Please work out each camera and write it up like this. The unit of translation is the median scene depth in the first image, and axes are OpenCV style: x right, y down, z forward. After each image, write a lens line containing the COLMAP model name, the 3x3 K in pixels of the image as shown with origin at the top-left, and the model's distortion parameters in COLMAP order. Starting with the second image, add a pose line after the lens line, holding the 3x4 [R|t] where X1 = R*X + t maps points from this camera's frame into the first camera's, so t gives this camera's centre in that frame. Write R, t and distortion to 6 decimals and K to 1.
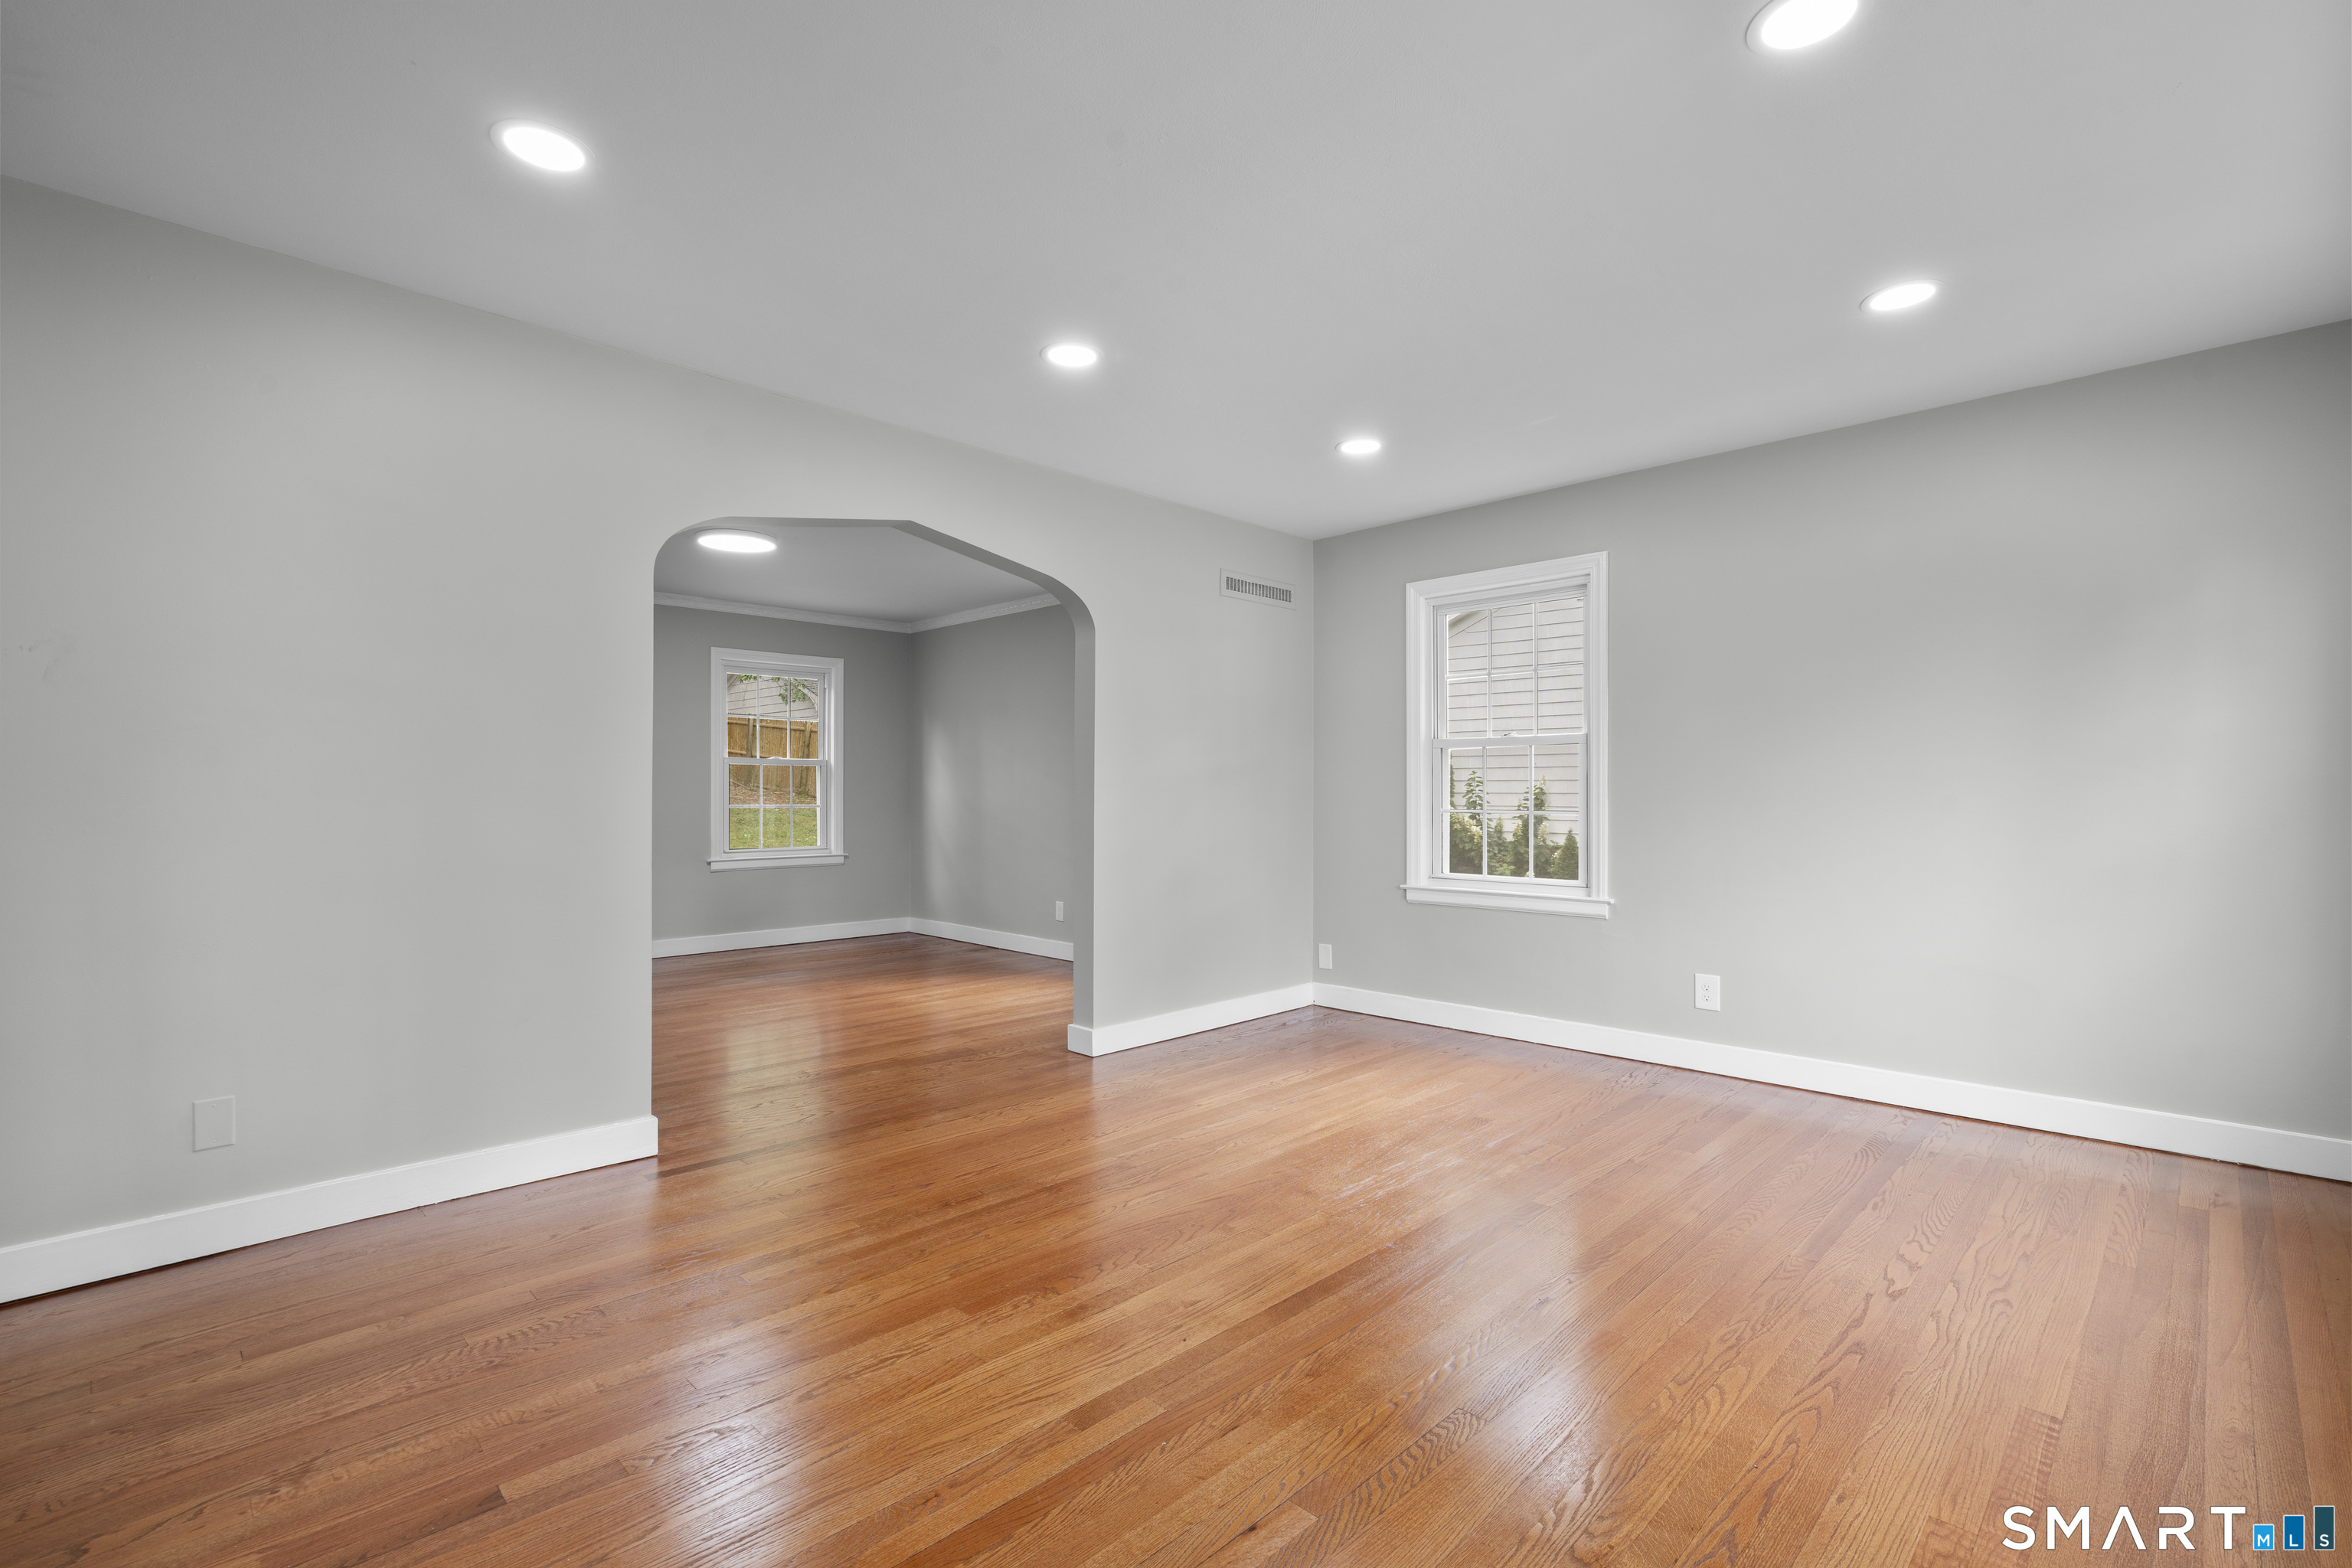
lens RADIAL K [[1054.2, 0, 1183.0], [0, 1054.2, 797.3], [0, 0, 1]] dist [-0.010585, 0.005767]
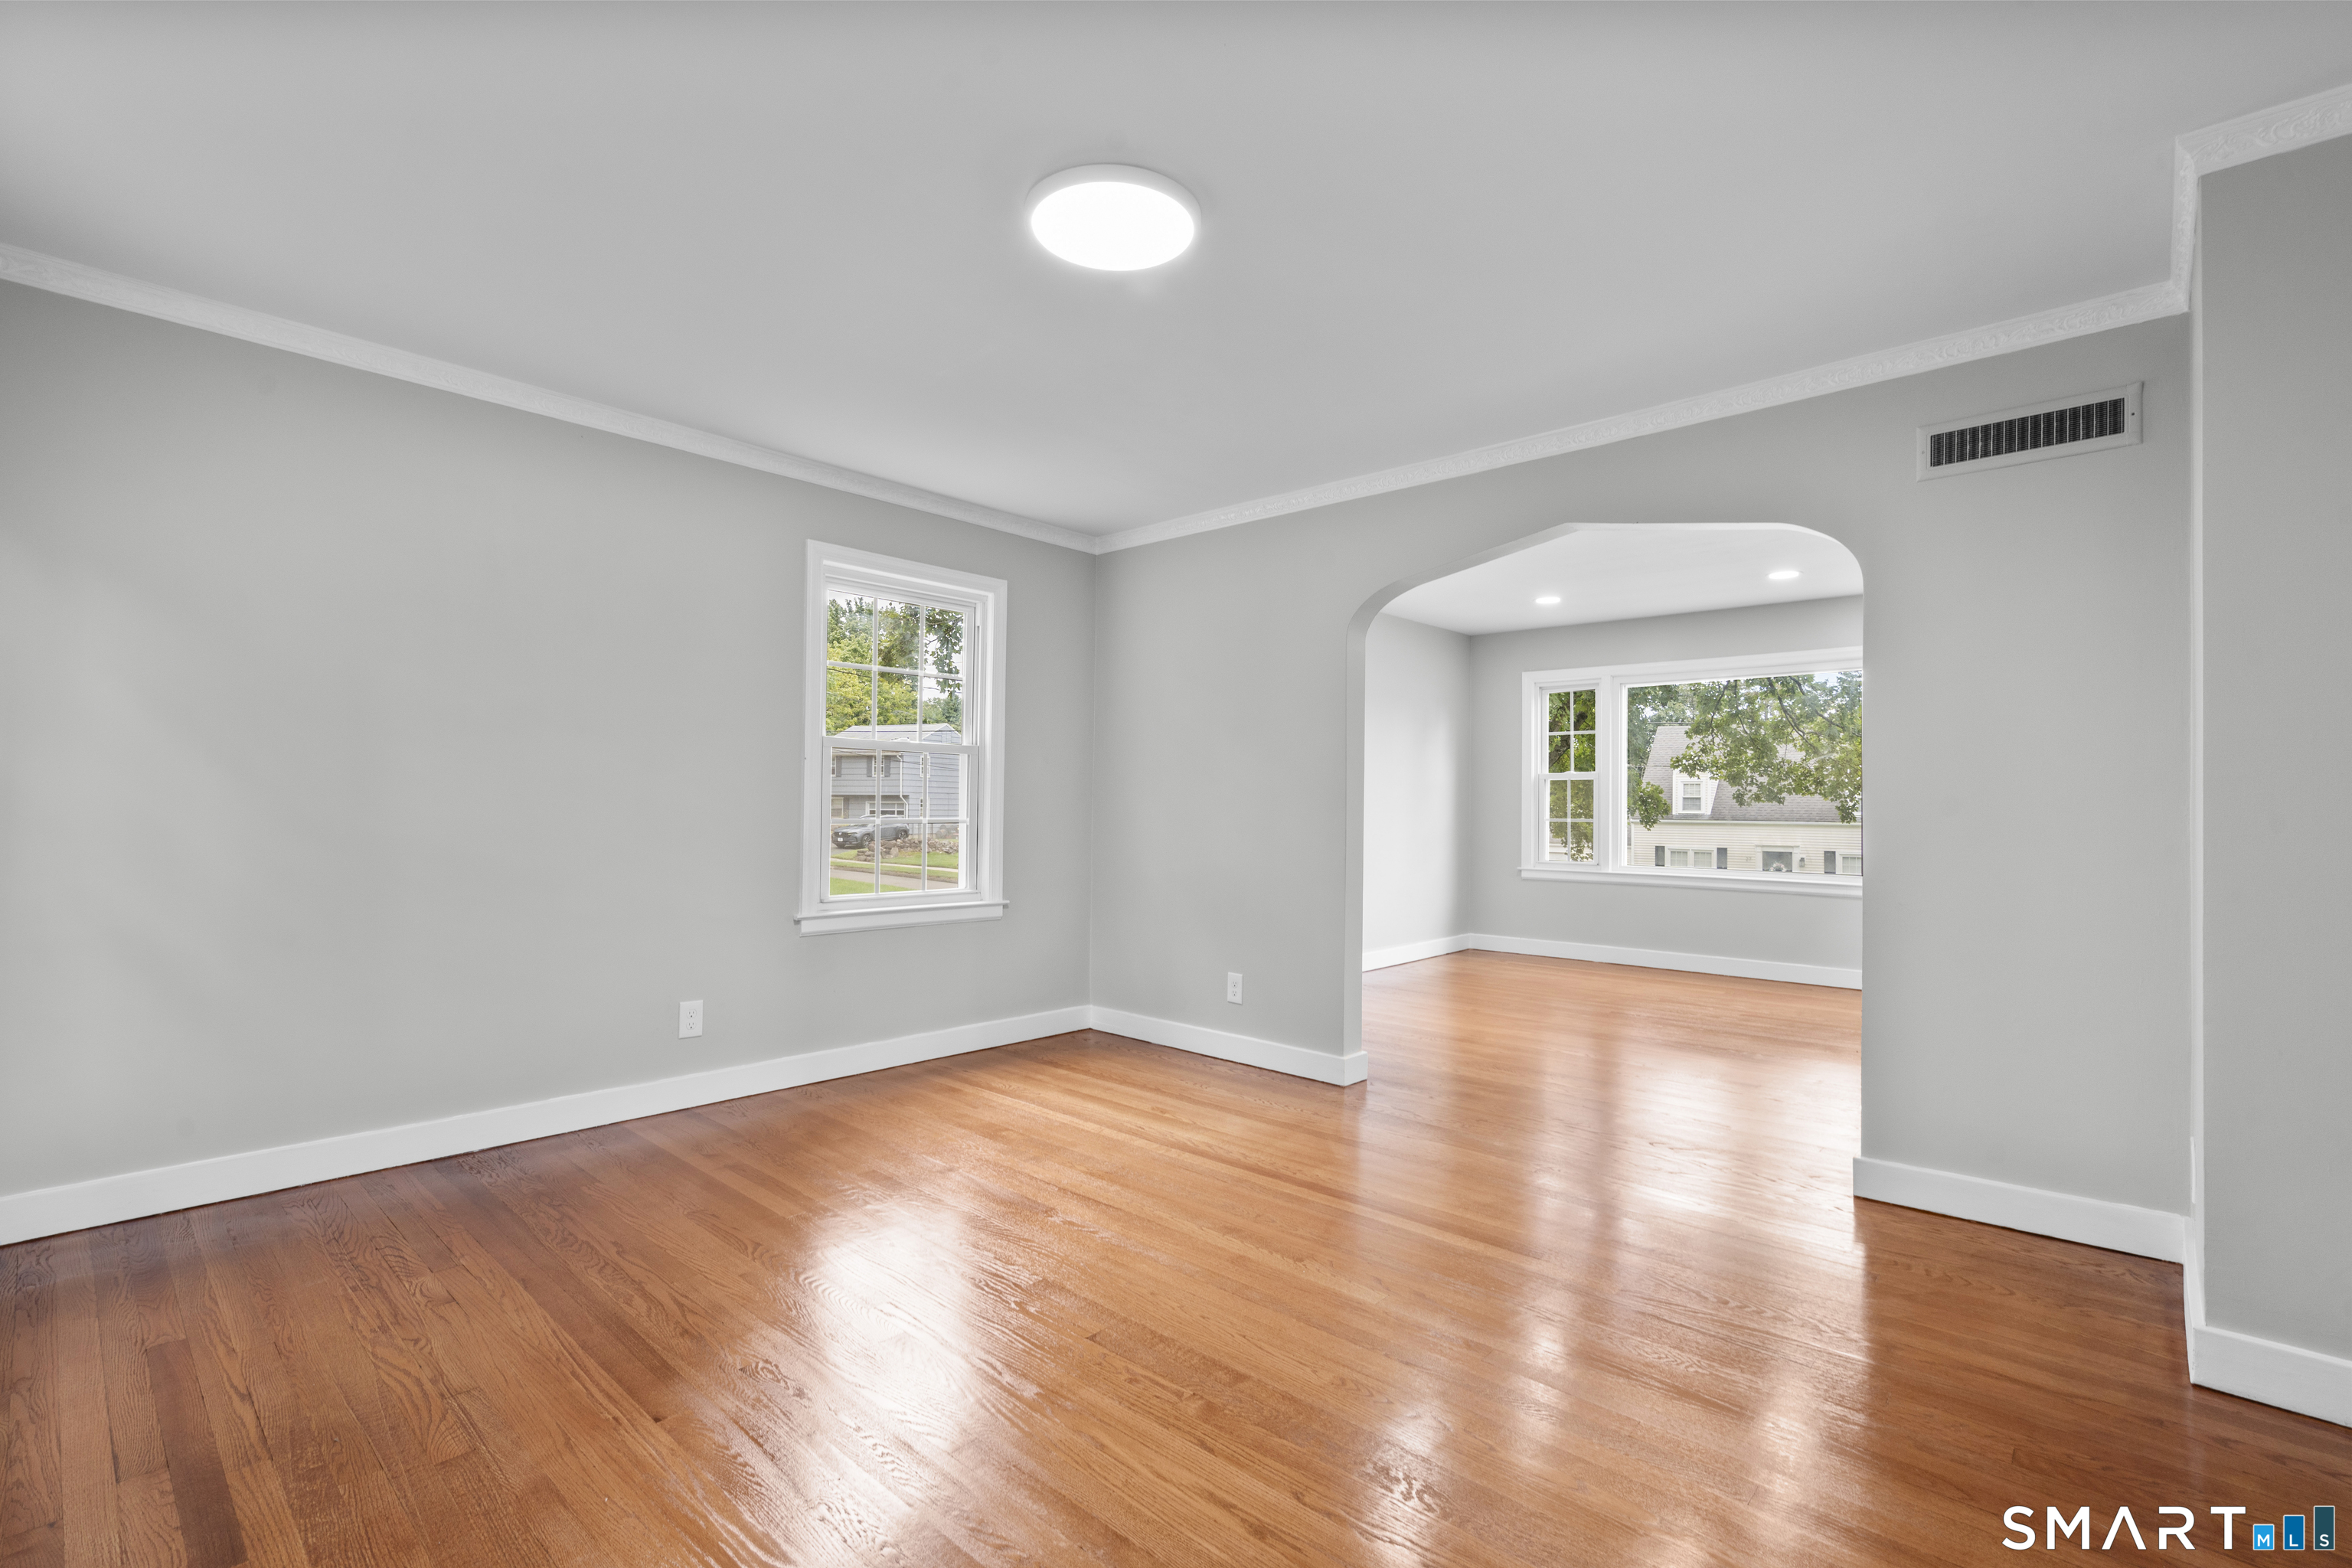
lens RADIAL K [[1054.2, 0, 1183.0], [0, 1054.2, 797.3], [0, 0, 1]] dist [-0.010585, 0.005767]
pose [[-0.040761, 0.006863, 0.999145, -1.029106], [-0.004431, 0.999965, -0.007049, -0.004748], [-0.999159, -0.004715, -0.040729, 1.186828]]
